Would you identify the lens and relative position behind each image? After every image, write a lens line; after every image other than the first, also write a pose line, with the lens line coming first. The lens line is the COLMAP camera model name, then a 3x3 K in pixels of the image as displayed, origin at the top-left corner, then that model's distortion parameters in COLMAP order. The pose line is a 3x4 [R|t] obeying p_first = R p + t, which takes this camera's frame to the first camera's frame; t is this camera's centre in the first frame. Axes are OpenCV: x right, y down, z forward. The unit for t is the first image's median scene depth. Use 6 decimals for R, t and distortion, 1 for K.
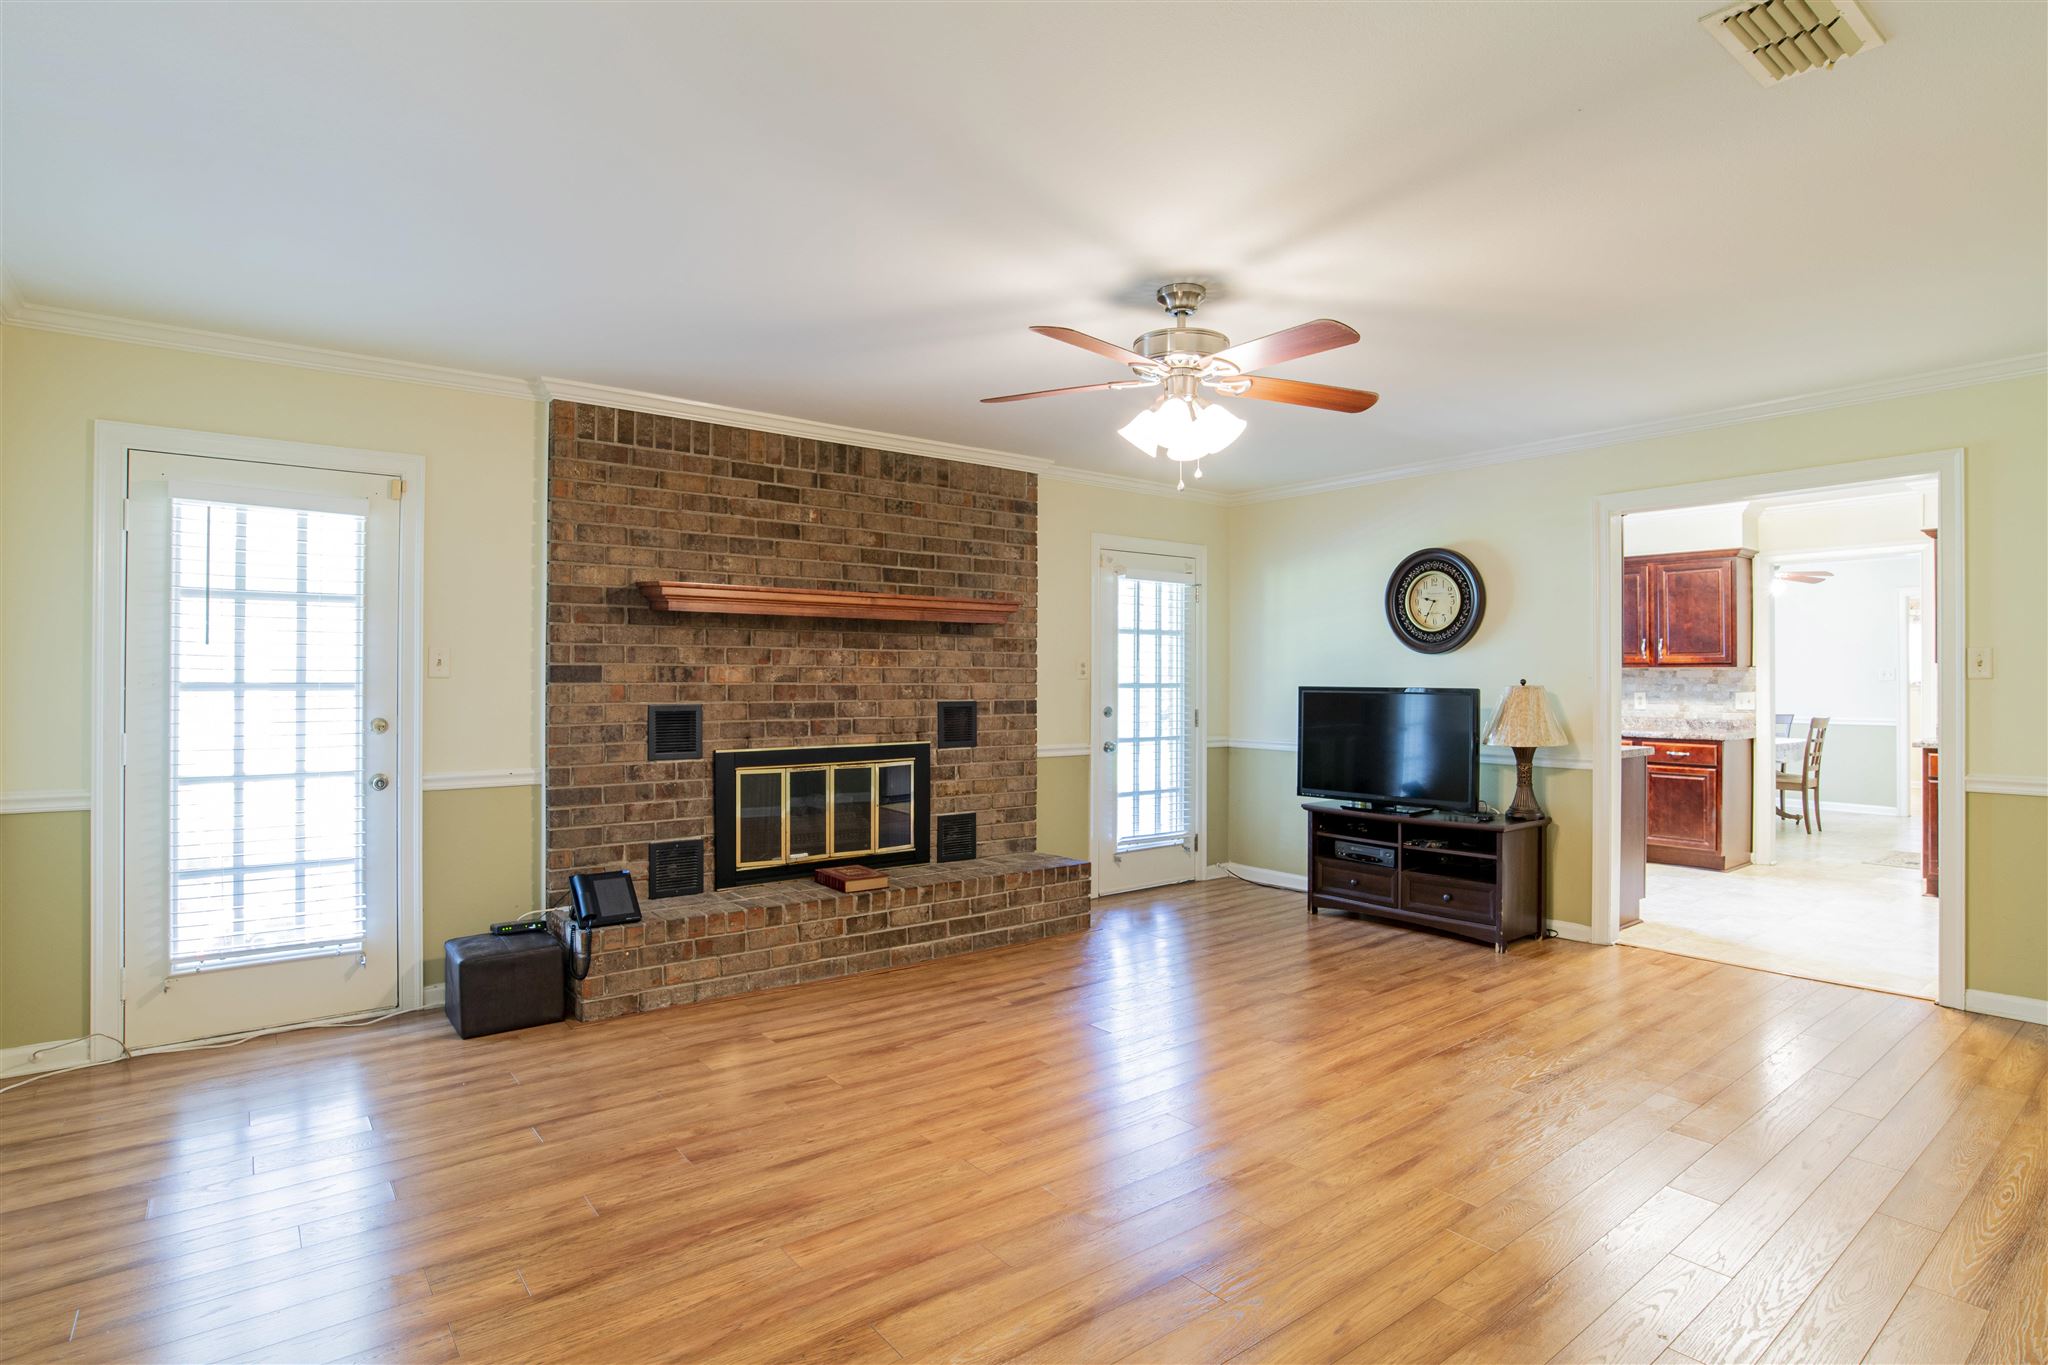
lens RADIAL K [[1051.7, 0, 1031.9], [0, 1051.7, 673.6], [0, 0, 1]] dist [-0.057950, 0.019508]
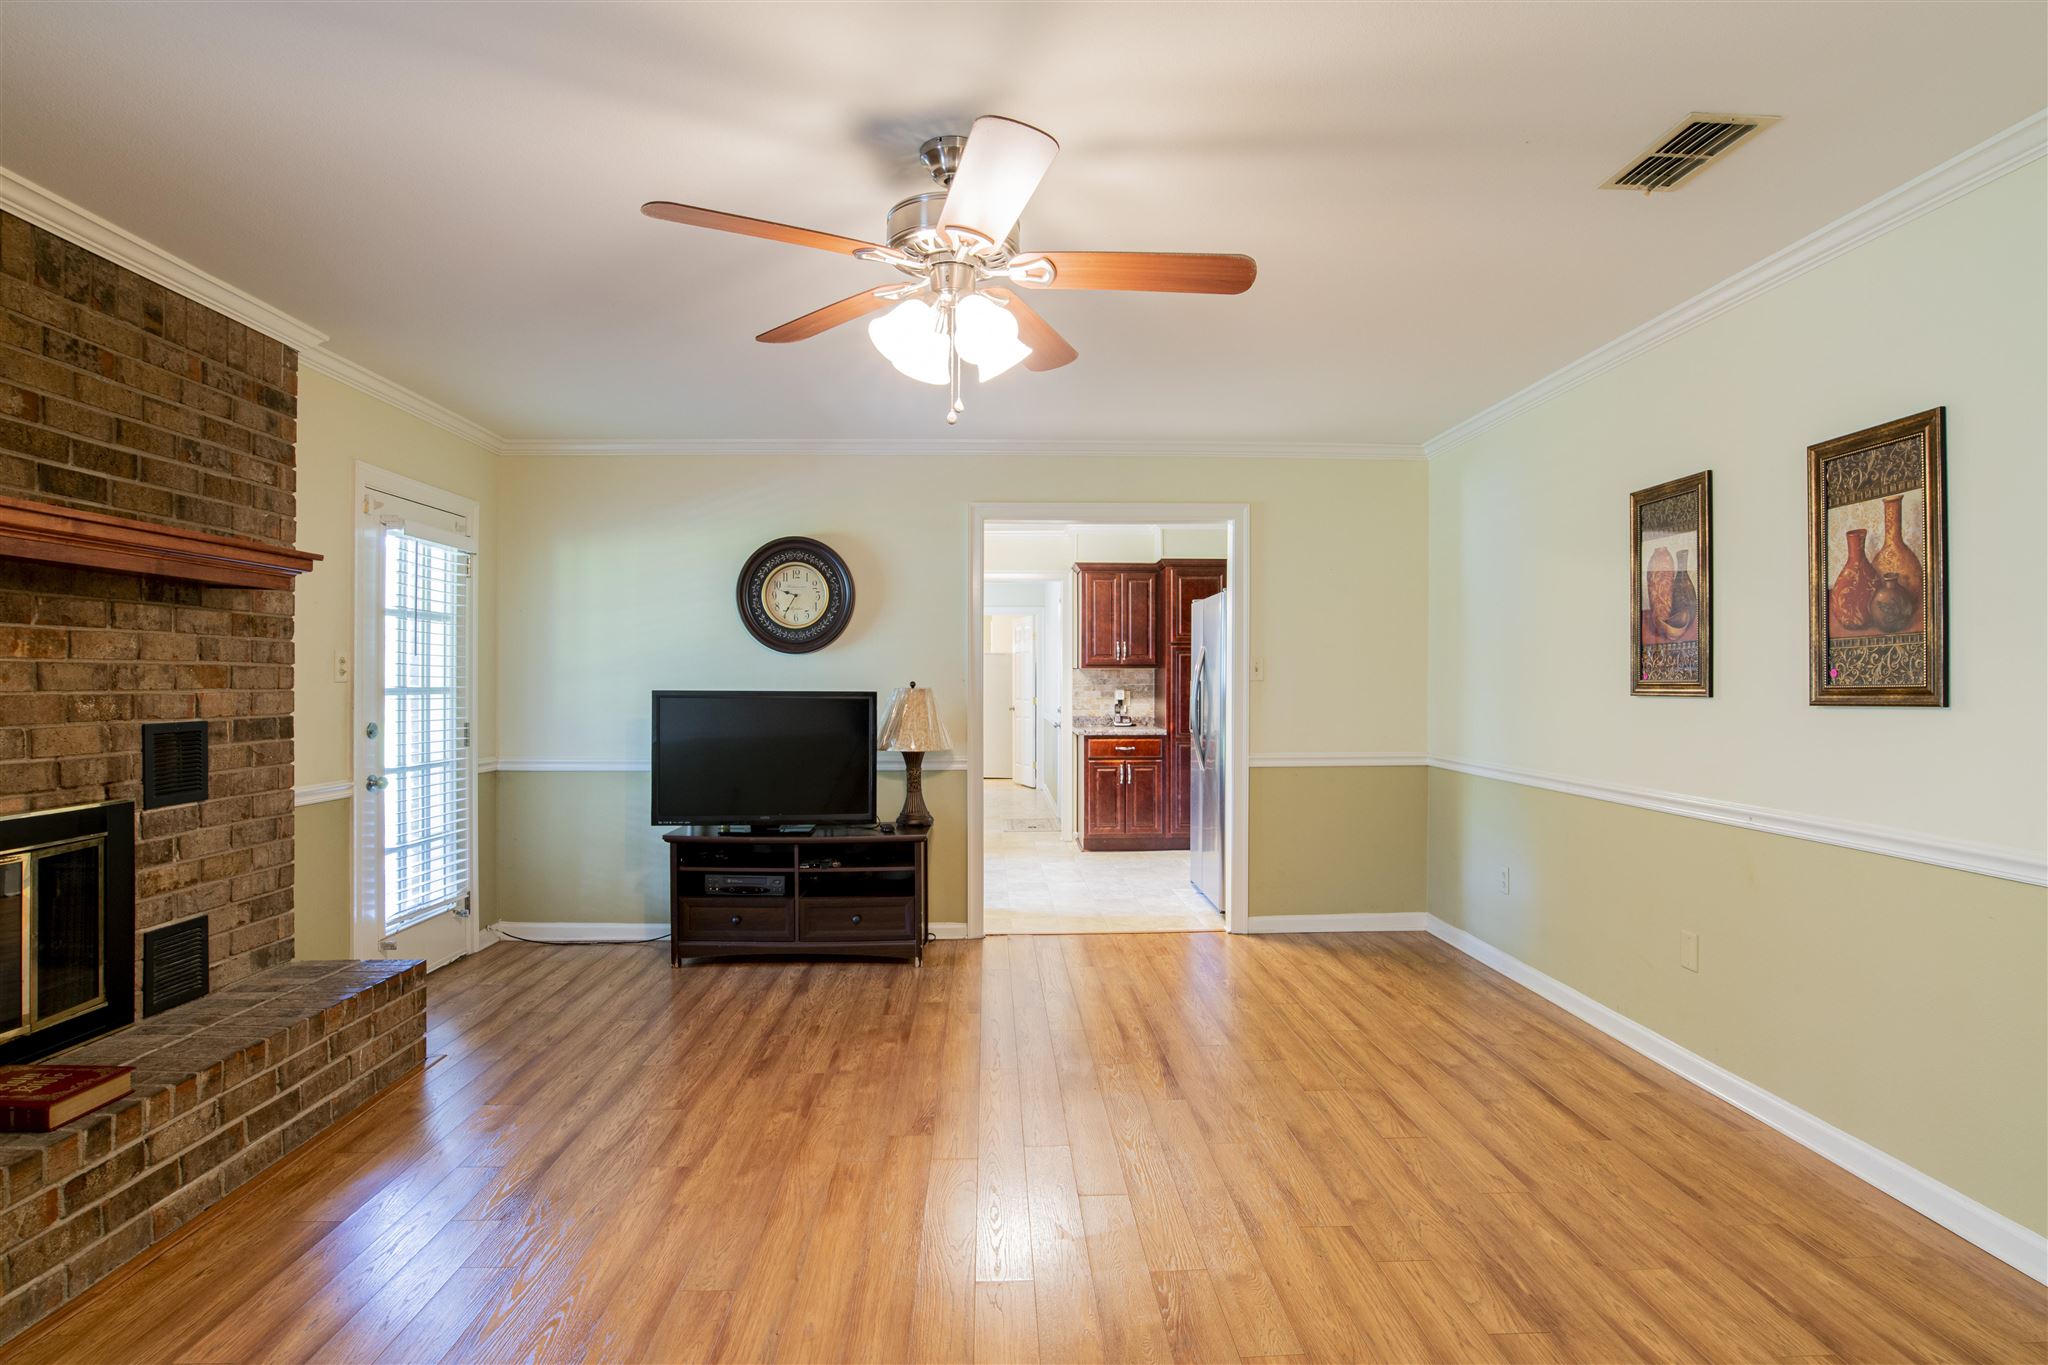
lens RADIAL K [[1051.7, 0, 1033.7], [0, 1051.7, 685.6], [0, 0, 1]] dist [-0.057950, 0.019508]
pose [[0.585049, -0.004463, 0.810986, -0.259141], [-0.004995, 0.999946, 0.009107, -0.000669], [-0.810983, -0.009379, 0.584995, 0.330250]]
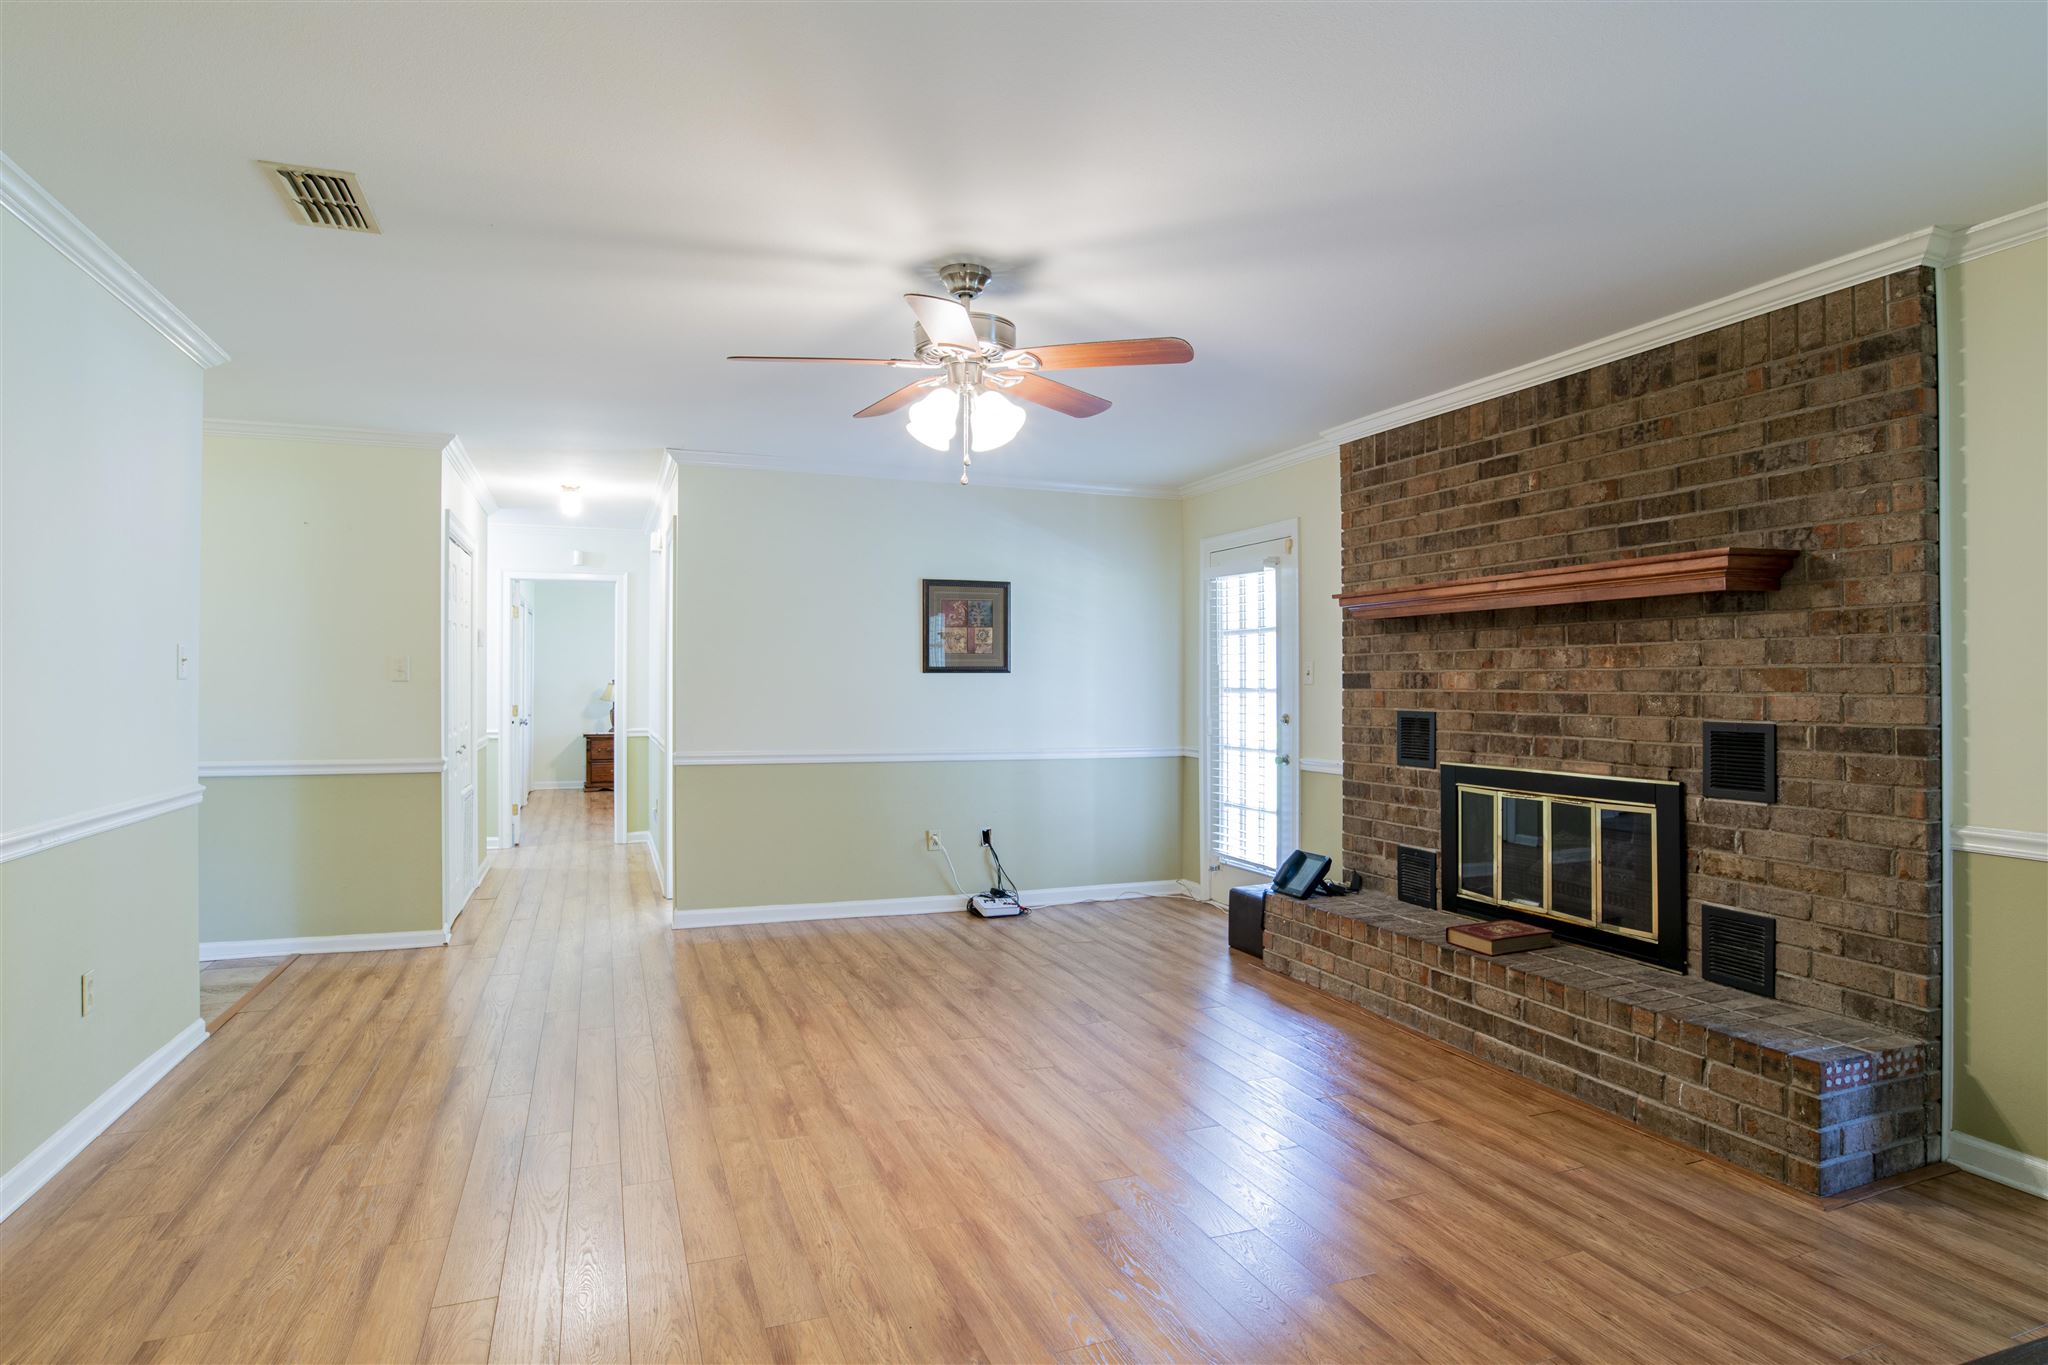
lens RADIAL K [[1095.5, 0, 1032.4], [0, 1095.5, 681.6], [0, 0, 1]] dist [-0.051042, 0.015447]
pose [[-0.286243, -0.003469, -0.958151, 0.670317], [0.003925, 0.999981, -0.004793, 0.004283], [0.958149, -0.005133, -0.286224, 0.839181]]
